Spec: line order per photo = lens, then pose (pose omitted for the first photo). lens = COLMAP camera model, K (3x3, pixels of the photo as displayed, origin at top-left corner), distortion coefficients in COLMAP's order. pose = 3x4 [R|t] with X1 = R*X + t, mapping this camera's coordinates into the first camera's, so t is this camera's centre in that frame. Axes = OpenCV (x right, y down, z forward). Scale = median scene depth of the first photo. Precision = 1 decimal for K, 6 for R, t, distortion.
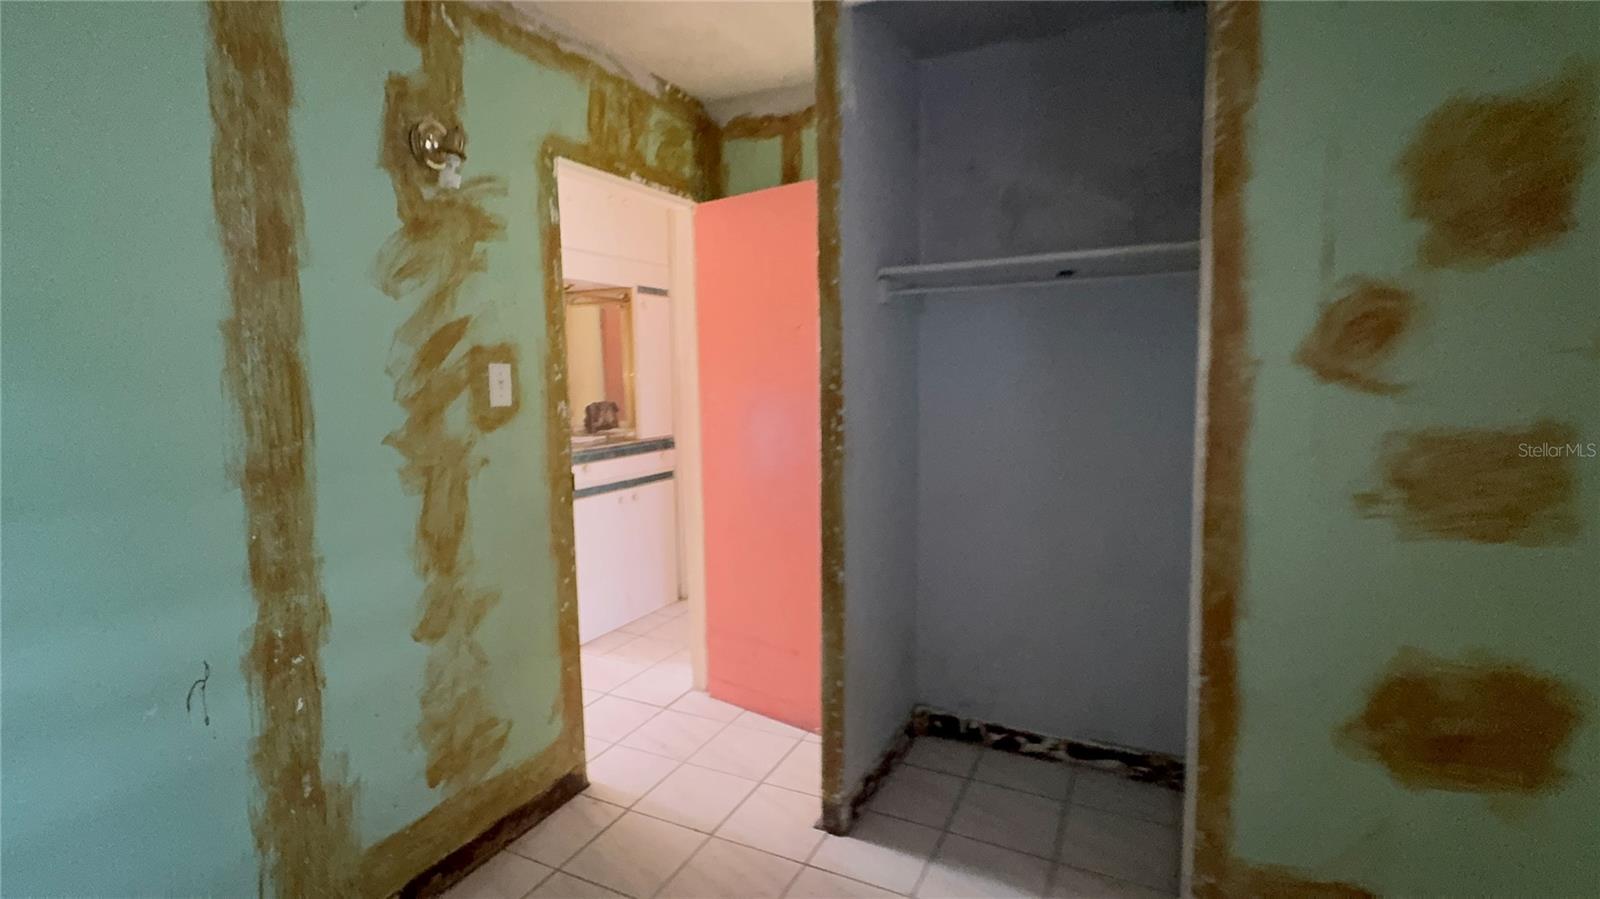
lens RADIAL K [[733.1, 0, 798.8], [0, 733.1, 444.8], [0, 0, 1]] dist [-0.000825, -0.000460]
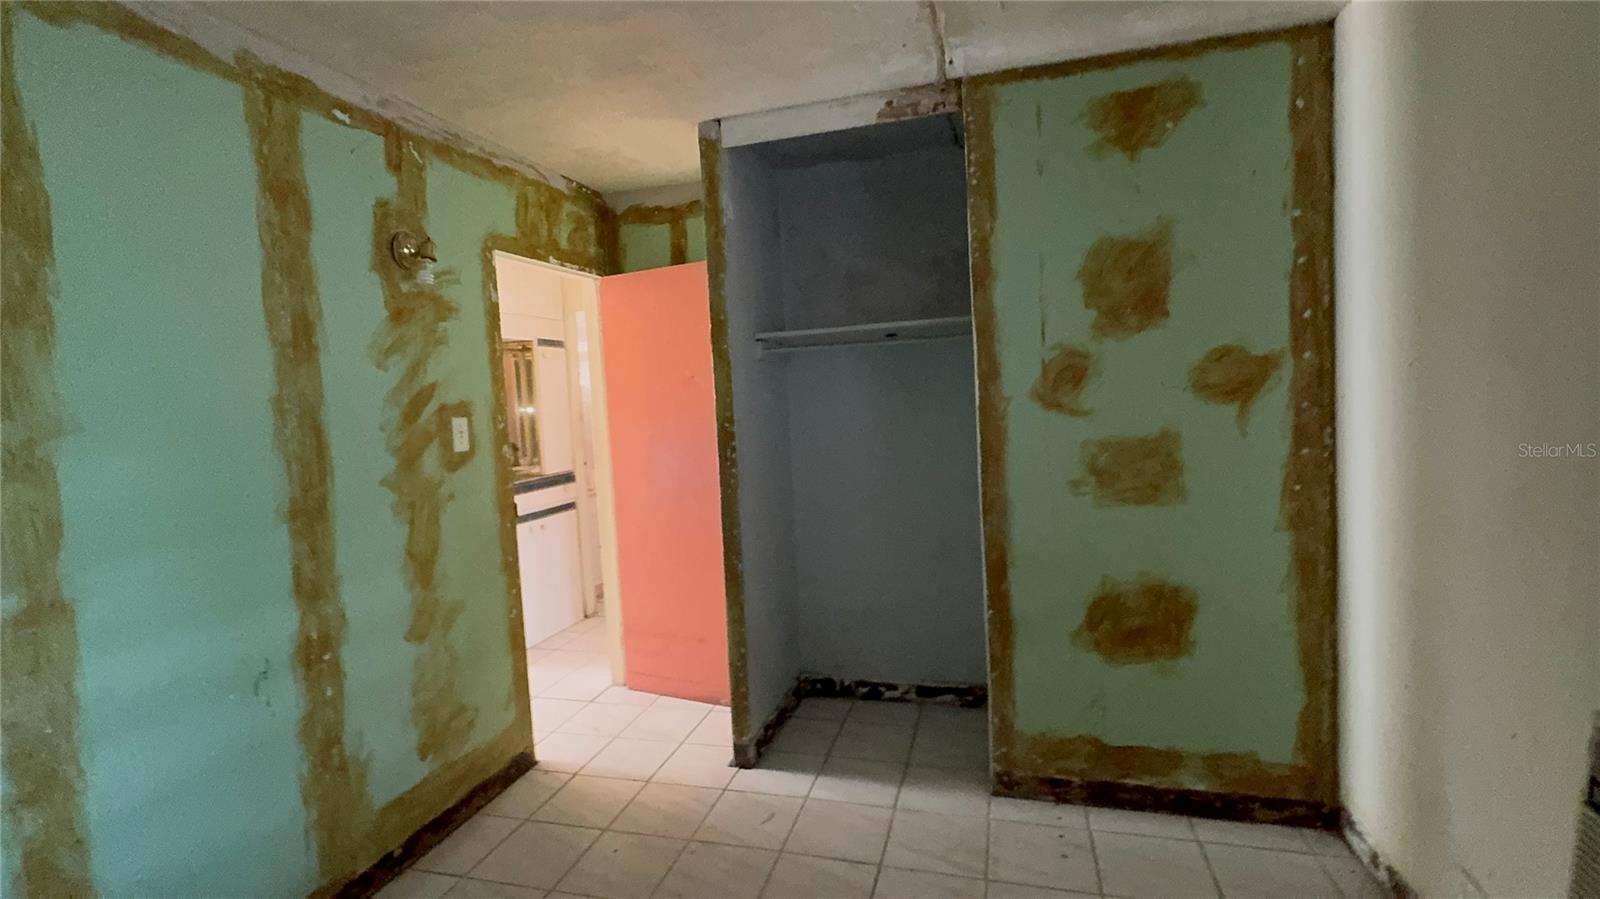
lens RADIAL K [[733.1, 0, 798.8], [0, 733.1, 444.8], [0, 0, 1]] dist [-0.000825, -0.000460]
pose [[0.982821, -0.047230, 0.178417, -0.066169], [0.053912, 0.998007, -0.032790, 0.008151], [-0.176512, 0.041845, 0.983409, -0.337882]]
